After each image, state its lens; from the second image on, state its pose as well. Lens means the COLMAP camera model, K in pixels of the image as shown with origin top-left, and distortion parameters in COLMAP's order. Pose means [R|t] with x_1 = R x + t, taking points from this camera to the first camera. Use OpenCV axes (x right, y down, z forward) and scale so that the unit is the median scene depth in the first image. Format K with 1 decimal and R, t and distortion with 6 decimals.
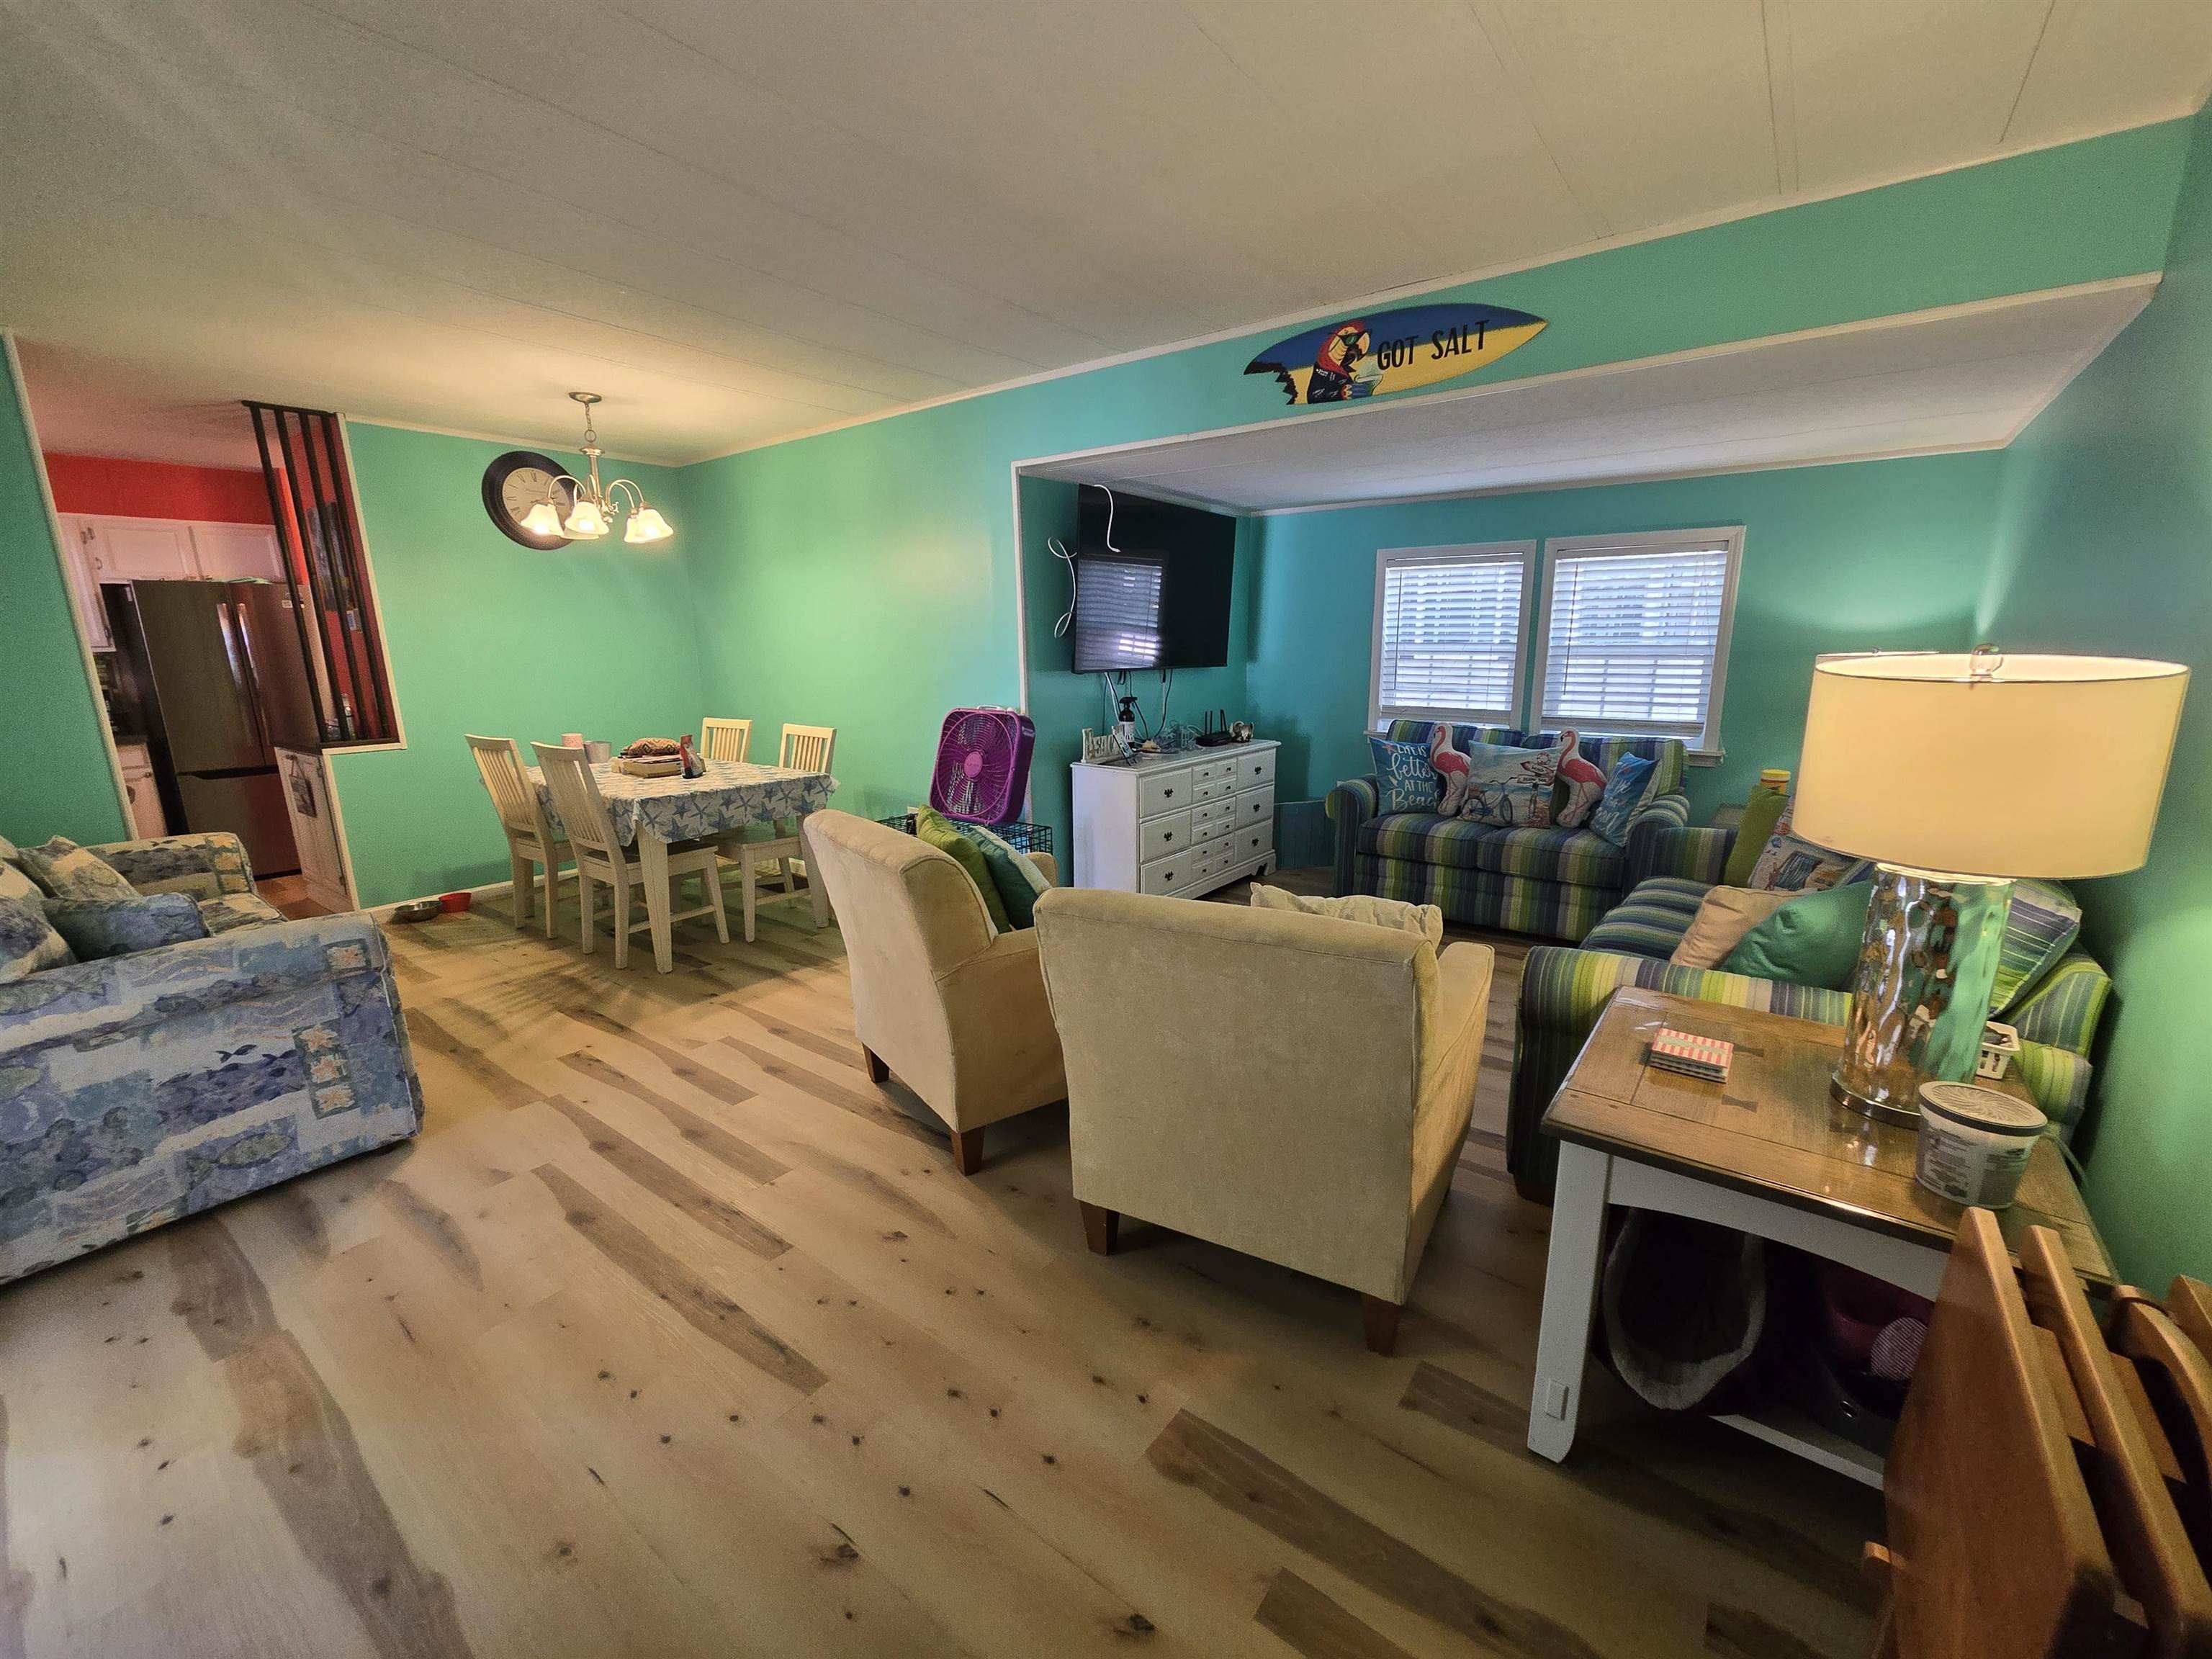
lens RADIAL K [[900.9, 0, 1115.1], [0, 900.9, 835.9], [0, 0, 1]] dist [-0.003852, 0.002824]
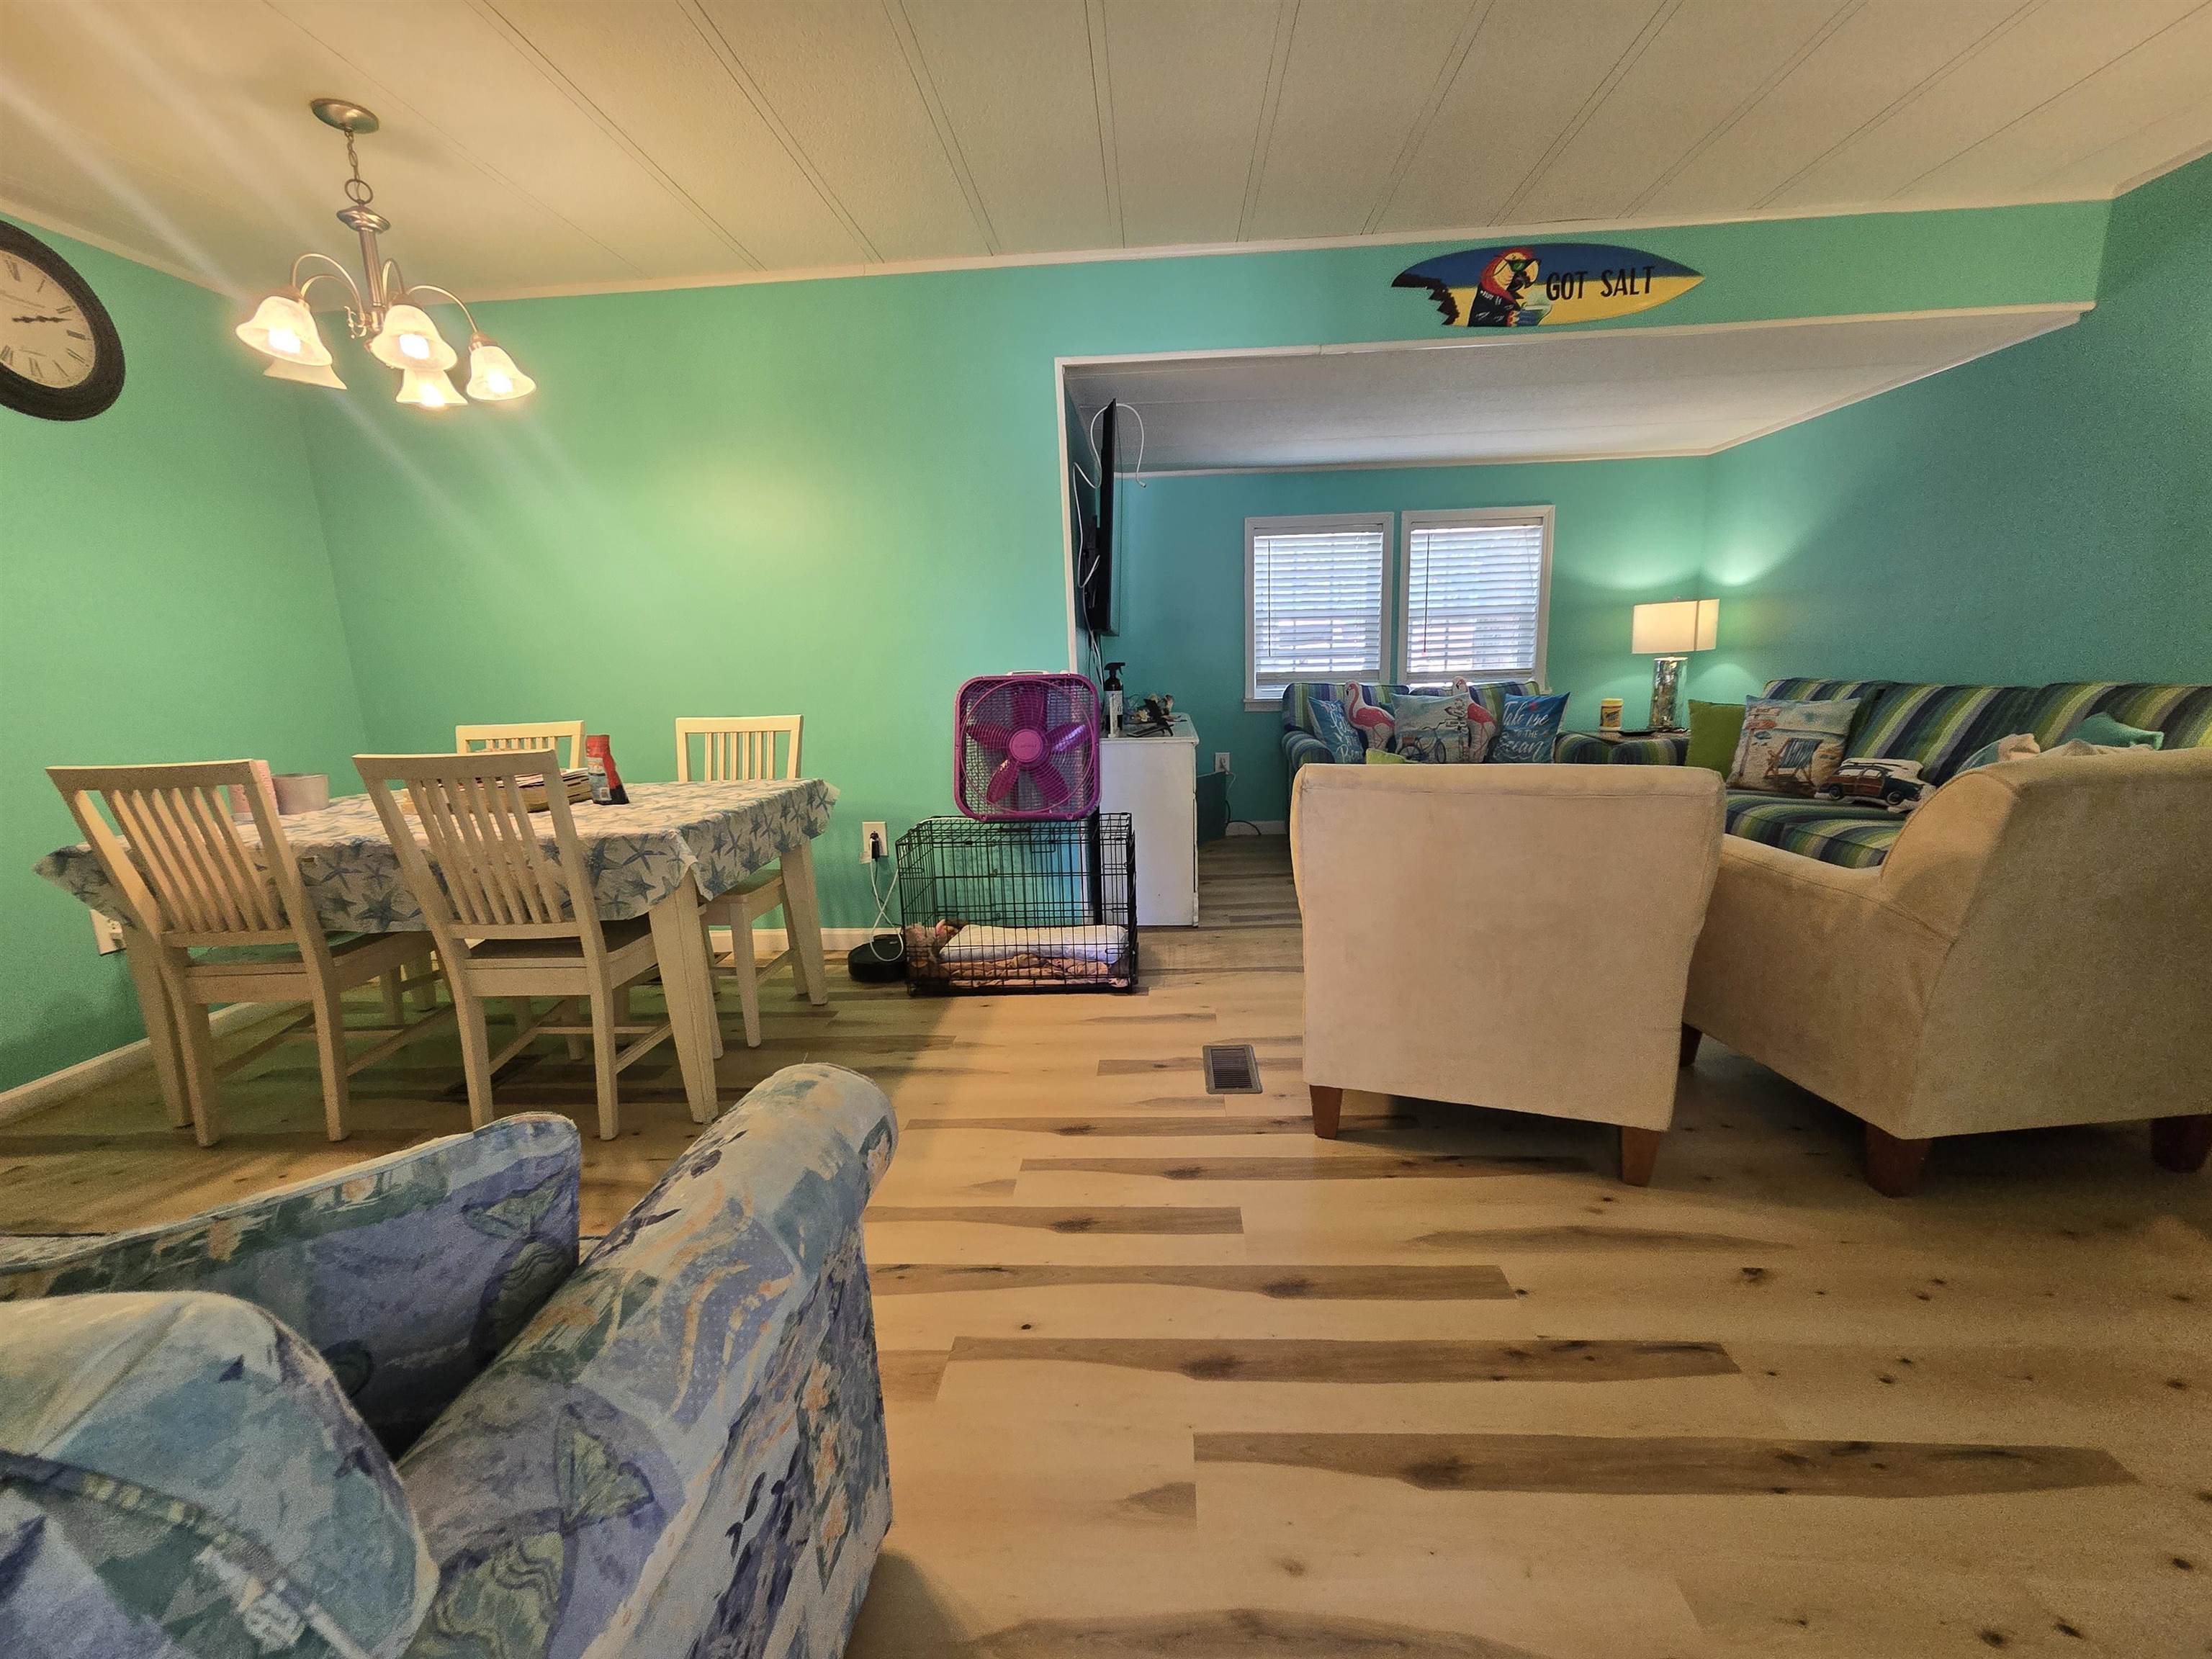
lens RADIAL K [[900.9, 0, 1108.9], [0, 900.9, 837.3], [0, 0, 1]] dist [-0.003852, 0.002824]
pose [[0.832262, -0.130863, 0.538716, -0.728241], [0.144744, 0.989328, 0.016711, -0.005815], [-0.535153, 0.064068, 0.842322, 0.436629]]
